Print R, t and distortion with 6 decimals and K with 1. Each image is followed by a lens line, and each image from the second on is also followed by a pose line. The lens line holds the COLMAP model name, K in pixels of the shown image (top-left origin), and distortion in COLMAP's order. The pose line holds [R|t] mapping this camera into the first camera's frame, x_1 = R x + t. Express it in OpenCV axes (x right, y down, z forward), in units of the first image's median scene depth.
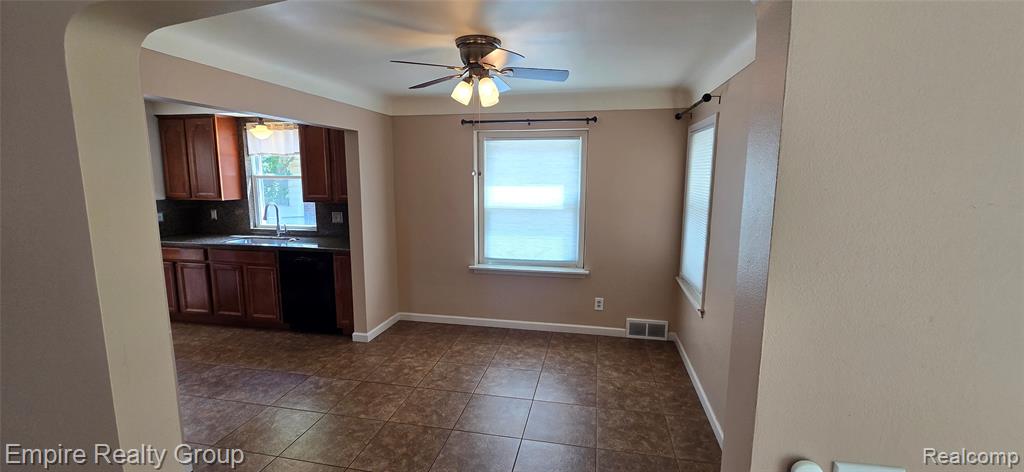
lens RADIAL K [[418.2, 0, 508.2], [0, 418.2, 234.4], [0, 0, 1]] dist [-0.003737, -0.000562]
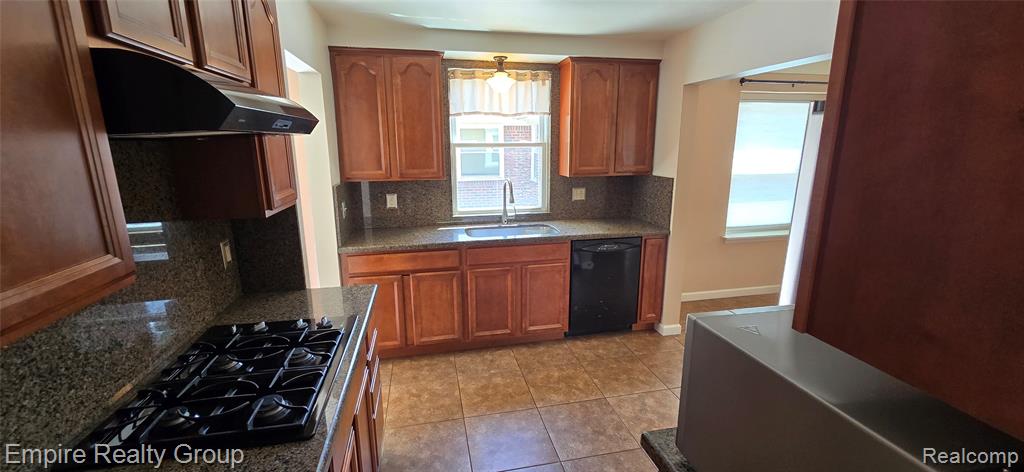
lens RADIAL K [[418.2, 0, 508.5], [0, 418.2, 236.1], [0, 0, 1]] dist [-0.003737, -0.000562]
pose [[0.918112, -0.095540, 0.384632, -0.878234], [0.069021, 0.994222, 0.082206, -0.036855], [-0.390264, -0.048927, 0.919402, 0.310887]]
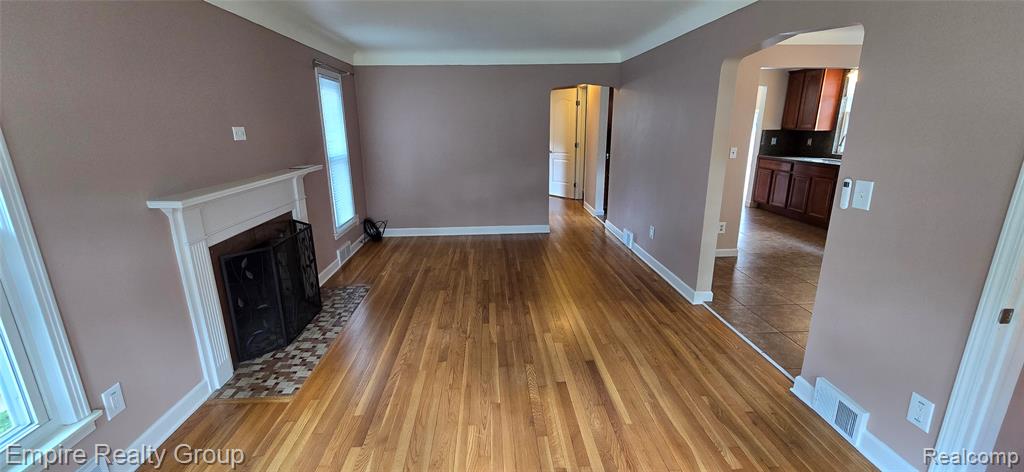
lens RADIAL K [[418.2, 0, 507.3], [0, 418.2, 233.2], [0, 0, 1]] dist [-0.003737, -0.000562]
pose [[0.252837, 0.246975, -0.935455, 0.447115], [-0.134865, 0.966427, 0.218700, 0.084396], [0.958063, 0.070865, 0.277657, -0.349268]]
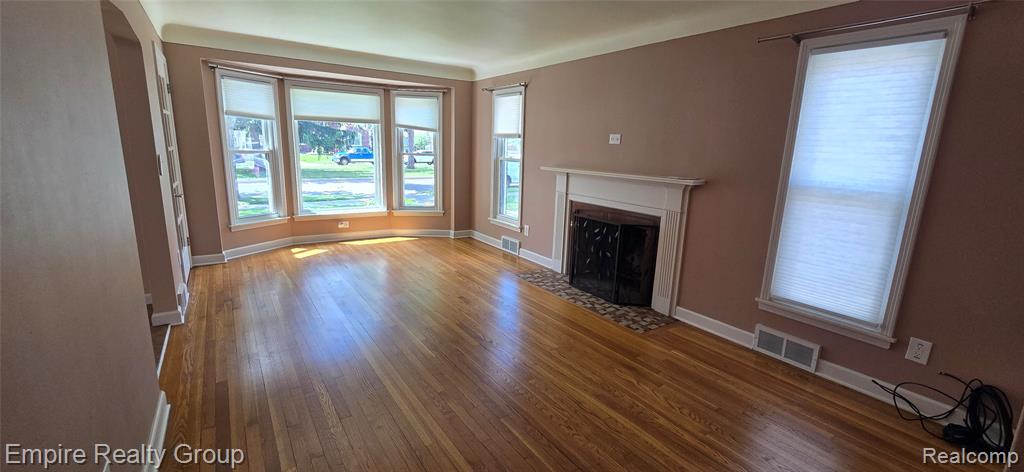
lens RADIAL K [[418.2, 0, 512.8], [0, 418.2, 234.7], [0, 0, 1]] dist [-0.003737, -0.000562]
pose [[-0.723858, -0.161822, 0.670703, -8.267146], [0.076250, 0.947389, 0.310871, -0.290092], [-0.685722, 0.276167, -0.673436, 3.782355]]
